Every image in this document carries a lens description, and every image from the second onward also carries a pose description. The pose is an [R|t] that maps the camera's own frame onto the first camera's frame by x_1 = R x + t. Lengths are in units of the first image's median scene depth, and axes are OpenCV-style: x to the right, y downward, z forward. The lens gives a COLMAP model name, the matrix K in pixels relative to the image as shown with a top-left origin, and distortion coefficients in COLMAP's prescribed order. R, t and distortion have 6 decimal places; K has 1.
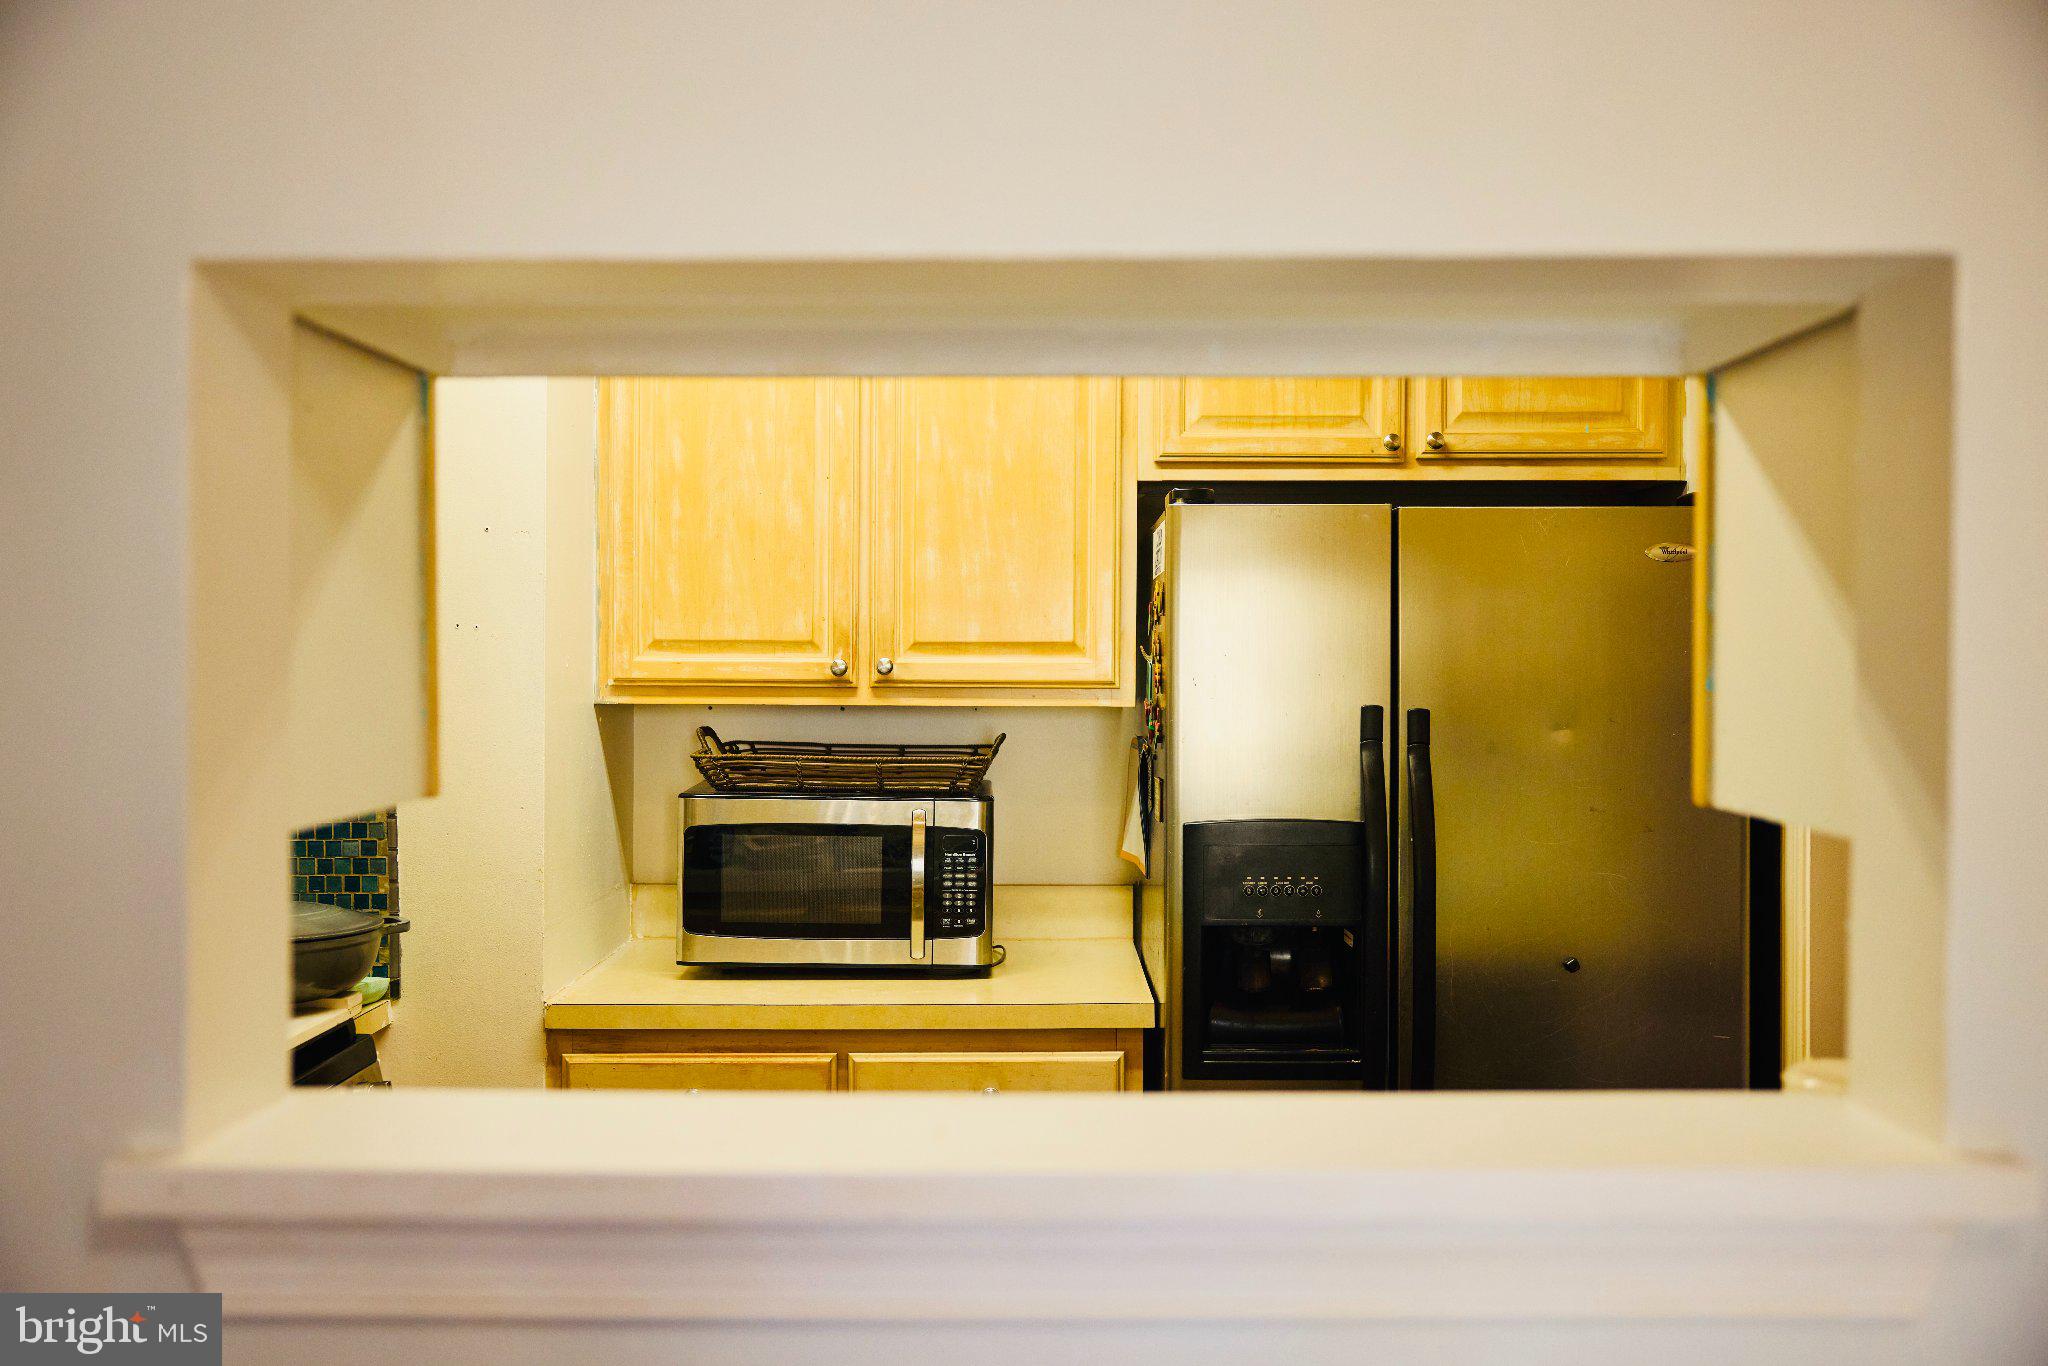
lens RADIAL K [[2006.7, 0, 1024.0], [0, 2006.7, 683.0], [0, 0, 1]] dist [0.000341, -0.000016]
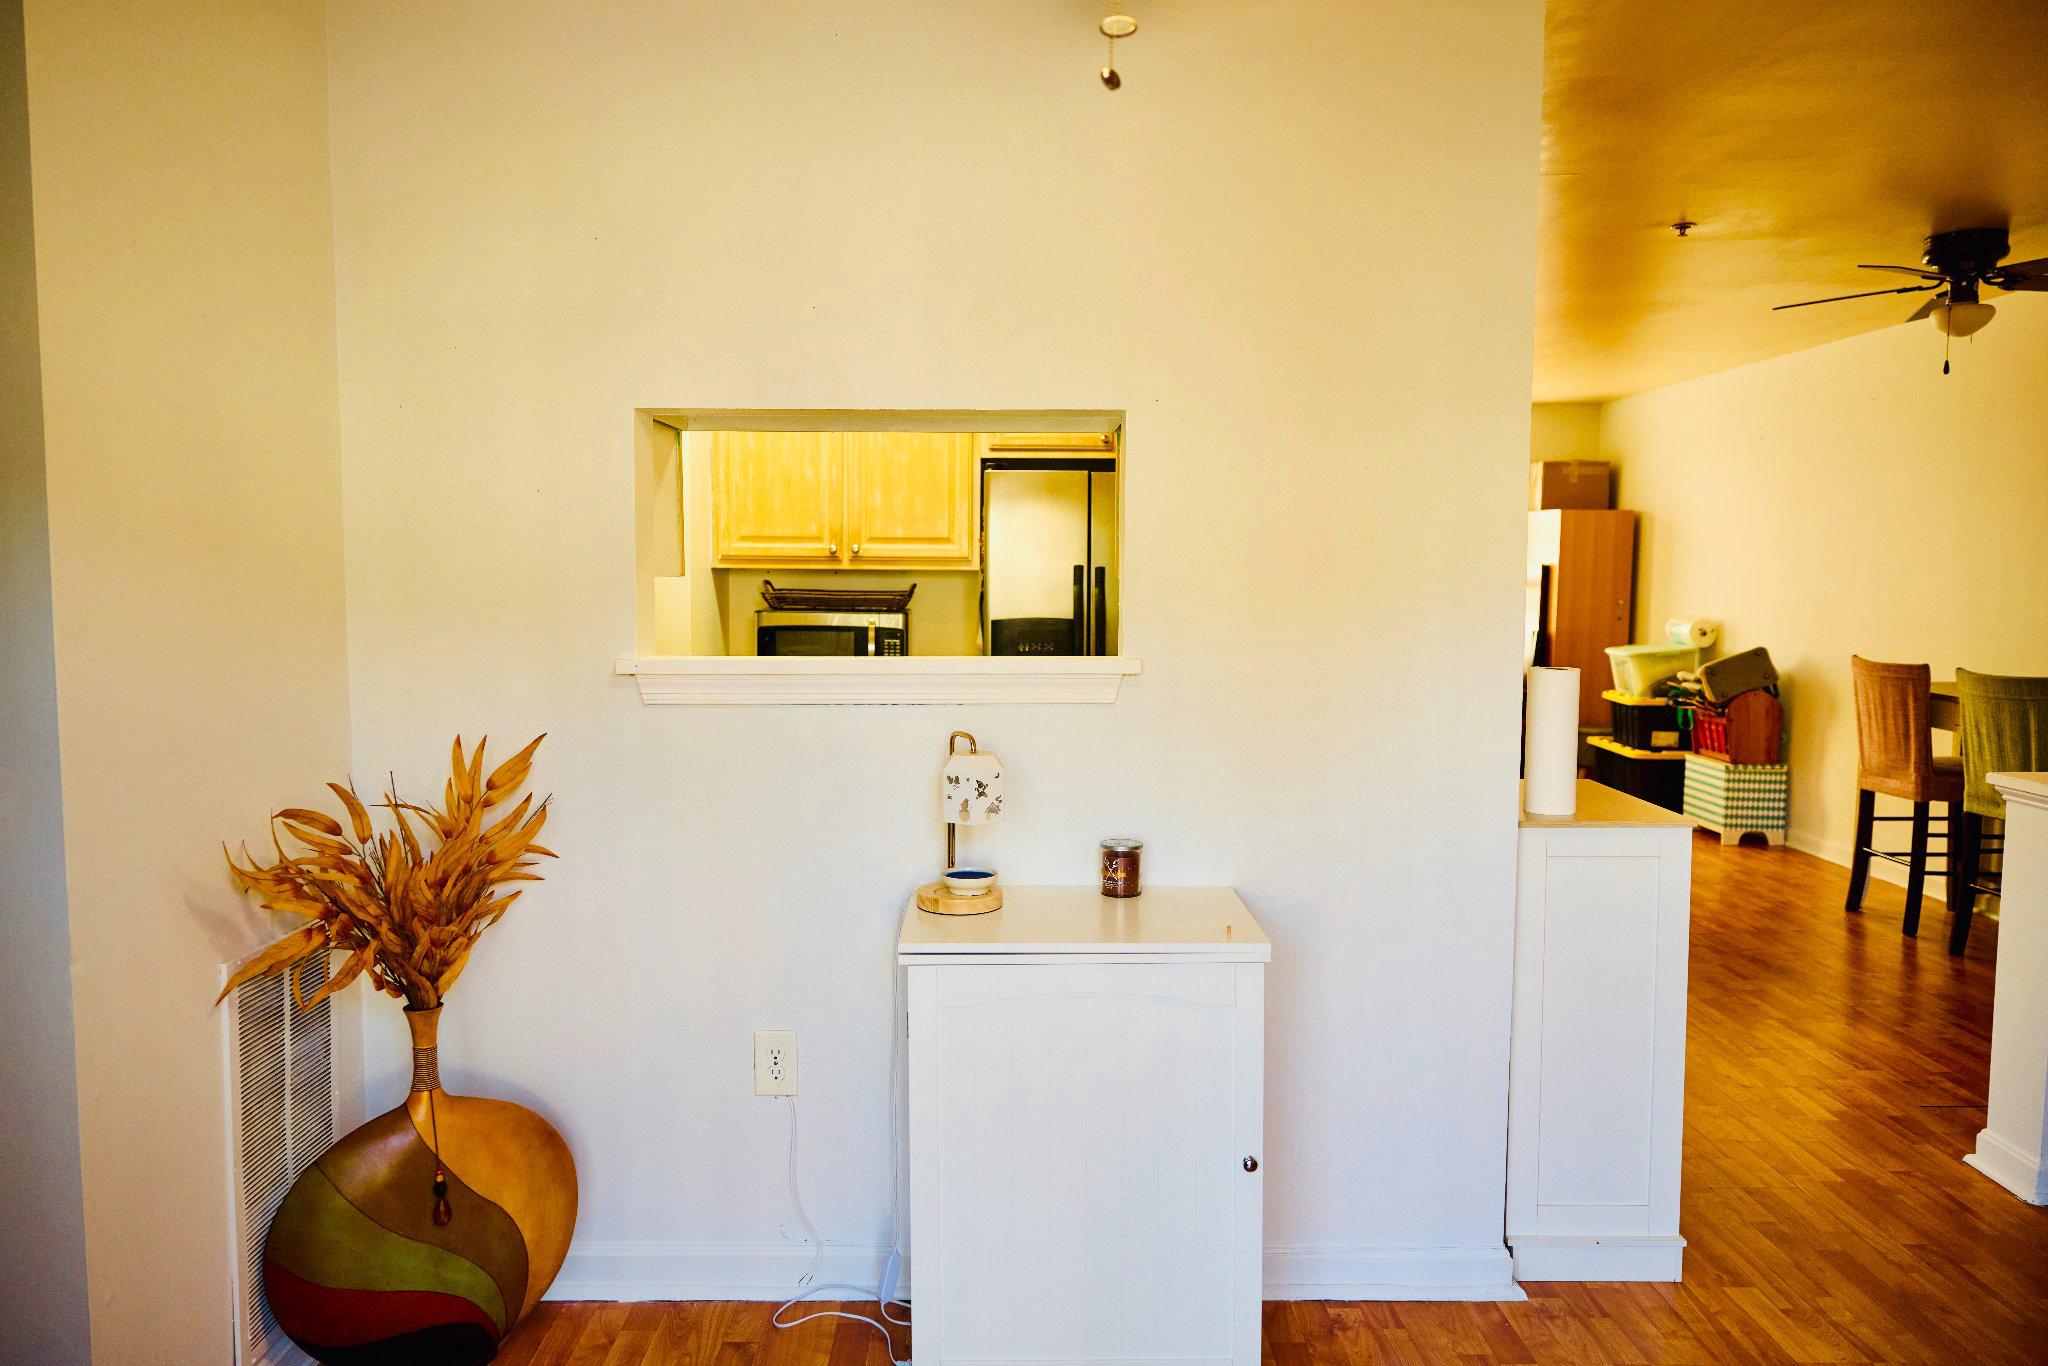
lens RADIAL K [[1398.9, 0, 1016.6], [0, 1398.9, 683.2], [0, 0, 1]] dist [0.001931, -0.000235]
pose [[0.999682, 0.001604, 0.025181, 0.058062], [-0.003292, 0.997737, 0.067152, 0.031179], [-0.025016, -0.067213, 0.997425, -0.424010]]
